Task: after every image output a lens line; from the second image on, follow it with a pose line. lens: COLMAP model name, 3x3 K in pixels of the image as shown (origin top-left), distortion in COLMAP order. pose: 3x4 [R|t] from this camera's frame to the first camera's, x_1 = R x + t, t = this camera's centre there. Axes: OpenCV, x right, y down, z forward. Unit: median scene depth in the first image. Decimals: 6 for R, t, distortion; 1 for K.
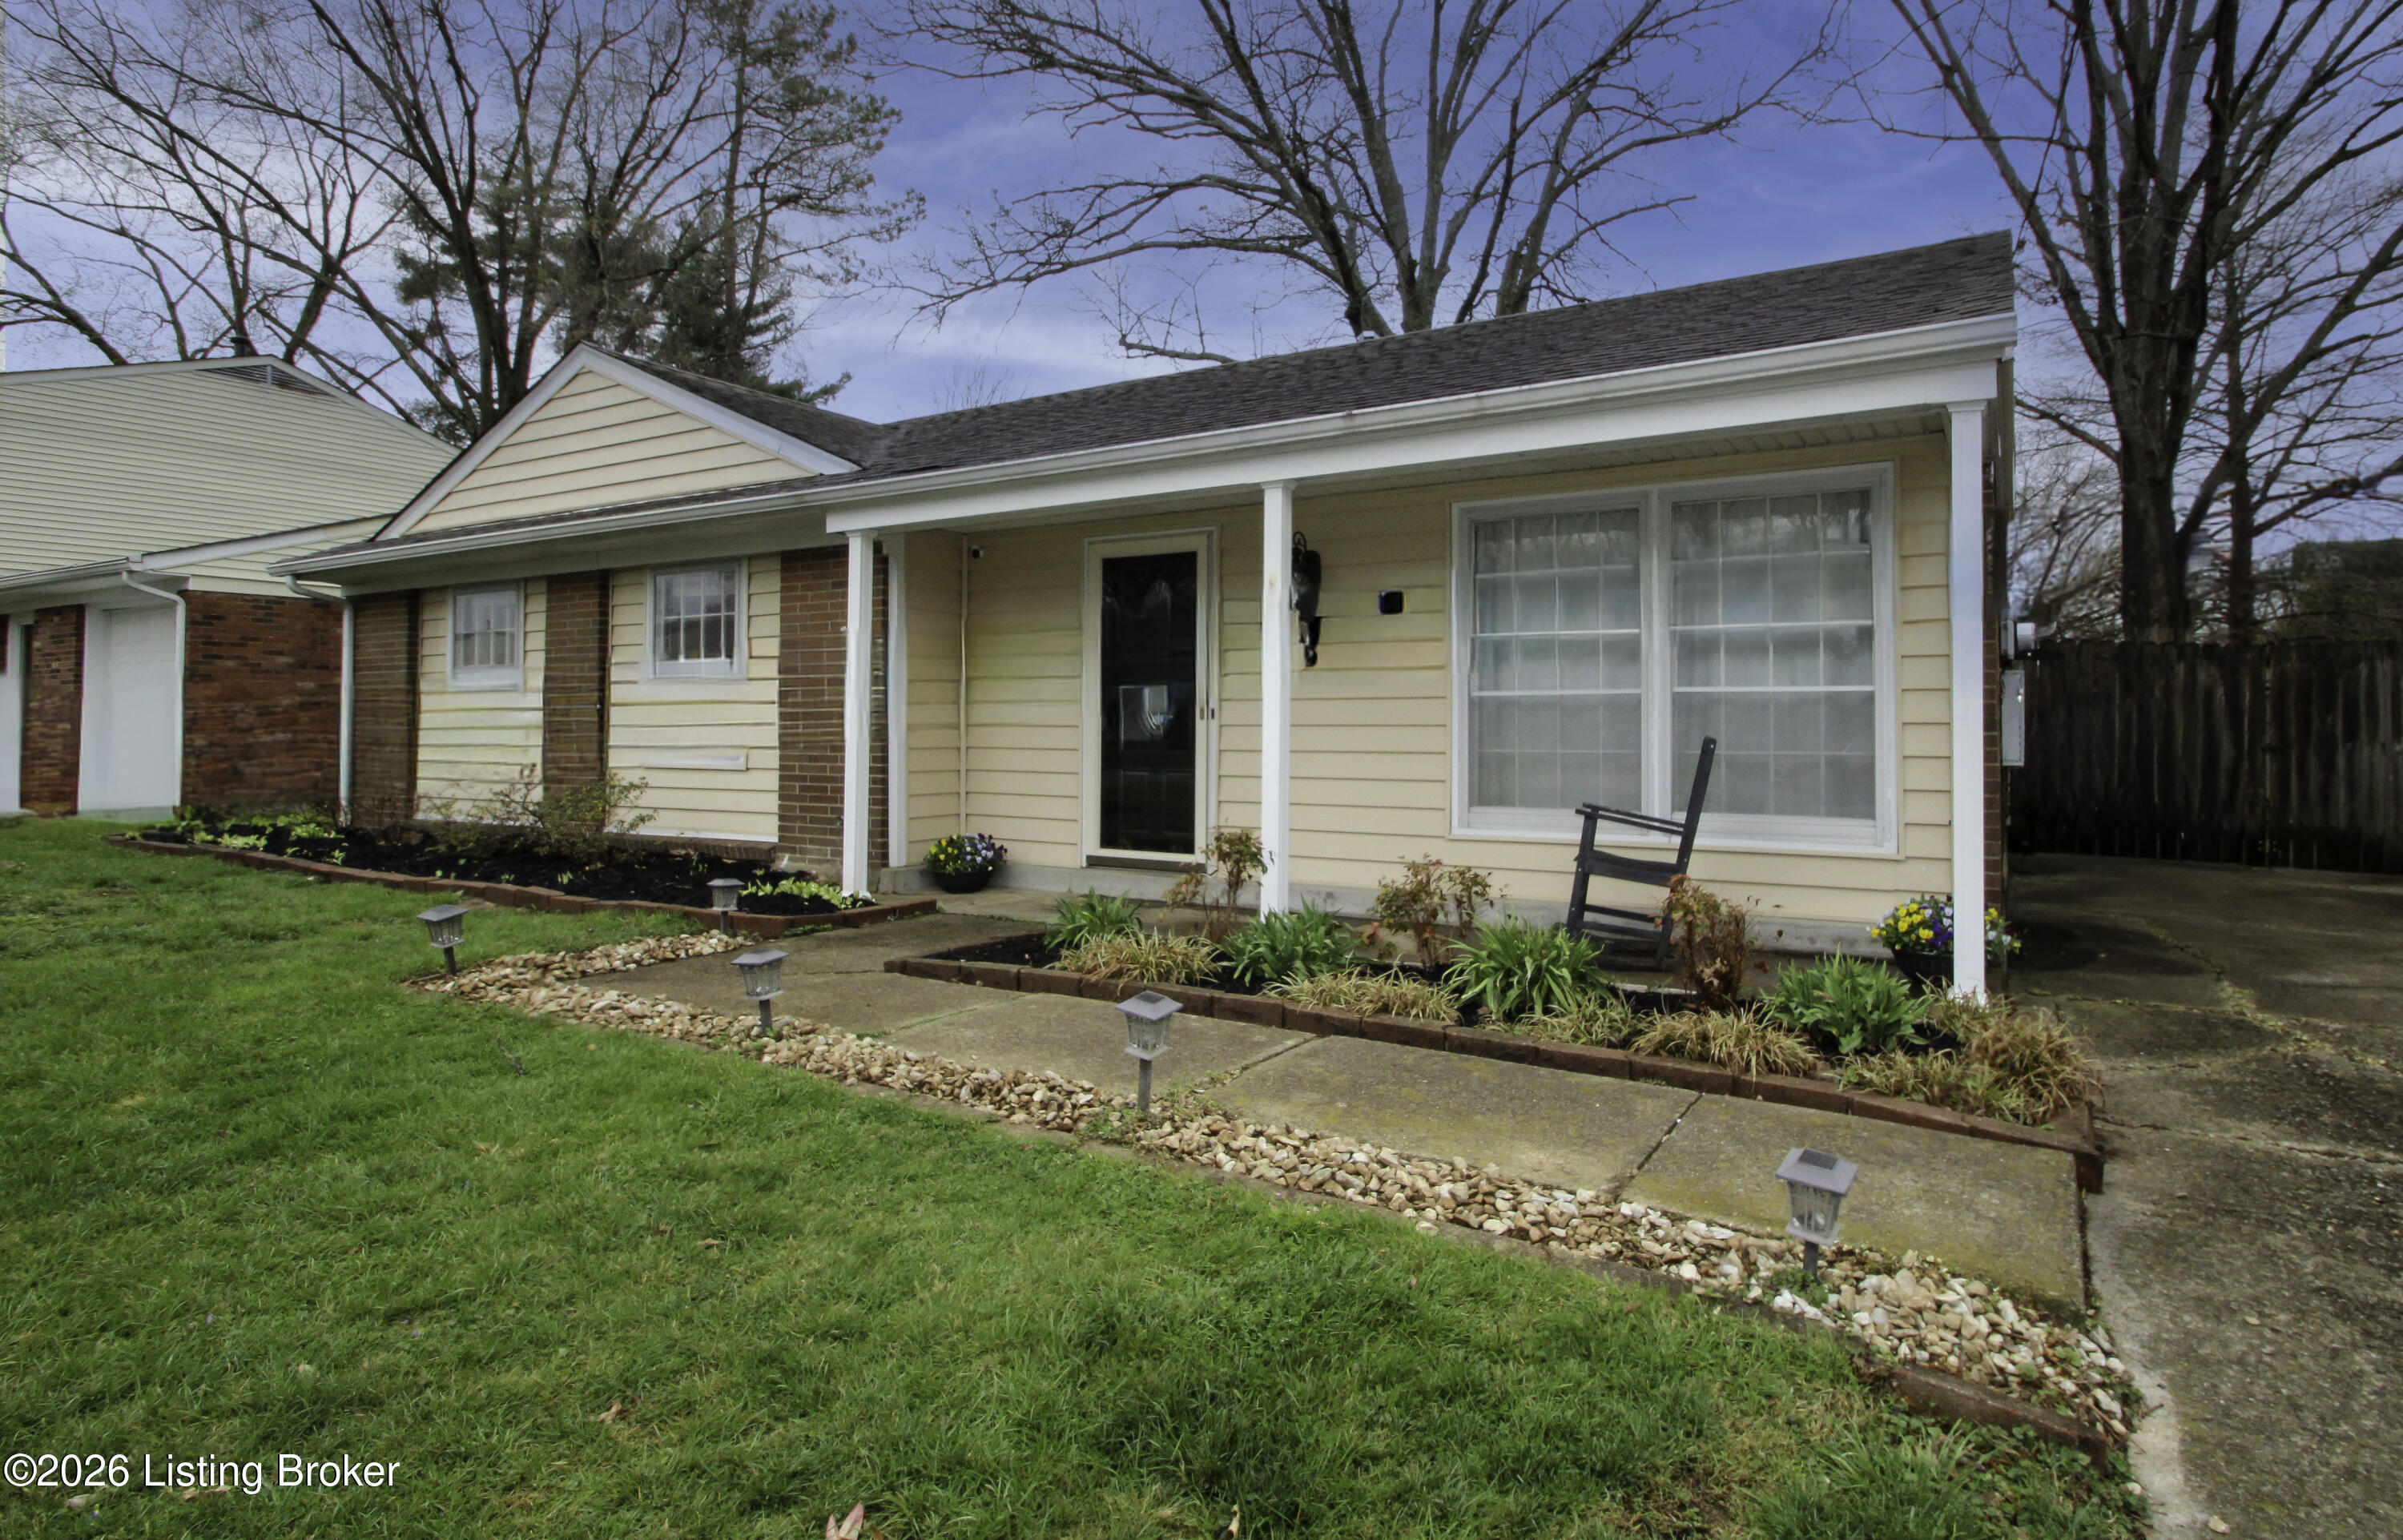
lens RADIAL K [[1266.6, 0, 1297.0], [0, 1266.6, 718.9], [0, 0, 1]] dist [0.001804, -0.000180]
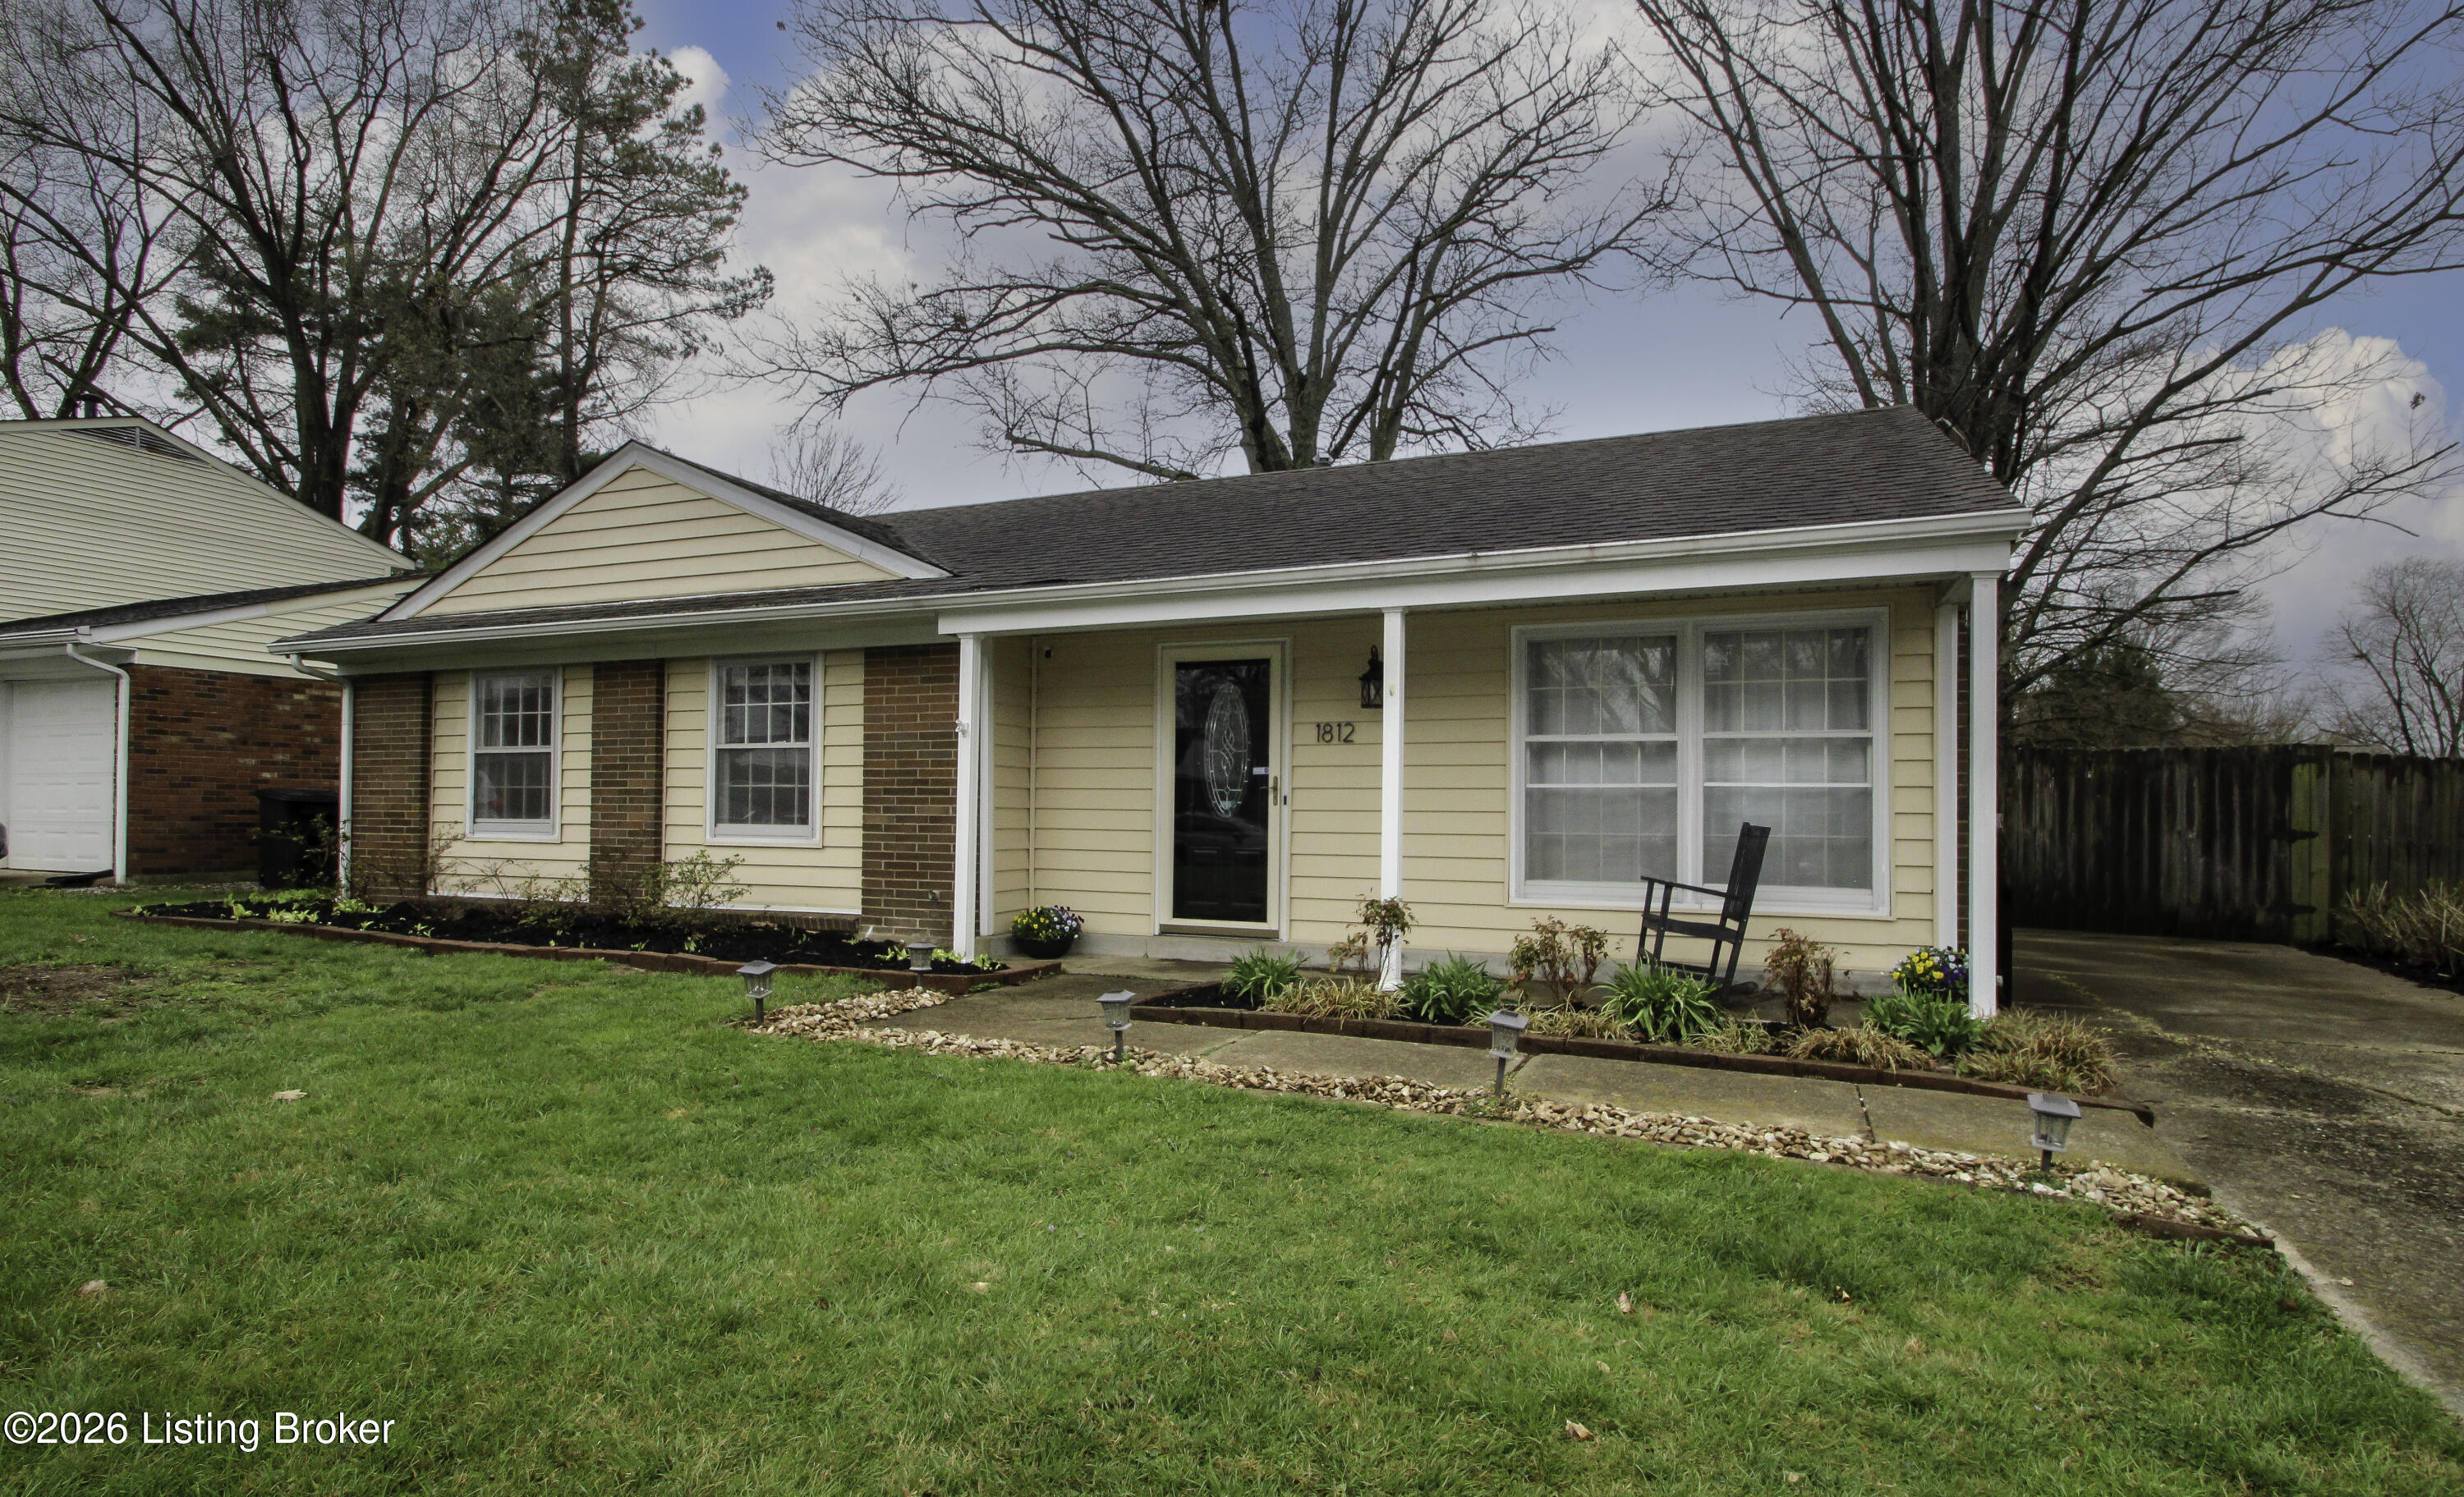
lens RADIAL K [[1262.7, 0, 1234.6], [0, 1262.7, 805.1], [0, 0, 1]] dist [-0.001124, 0.000009]
pose [[0.992326, 0.008227, 0.123375, -0.228893], [-0.008384, 0.999965, 0.000755, -0.000111], [-0.123364, -0.001783, 0.992360, -0.118361]]
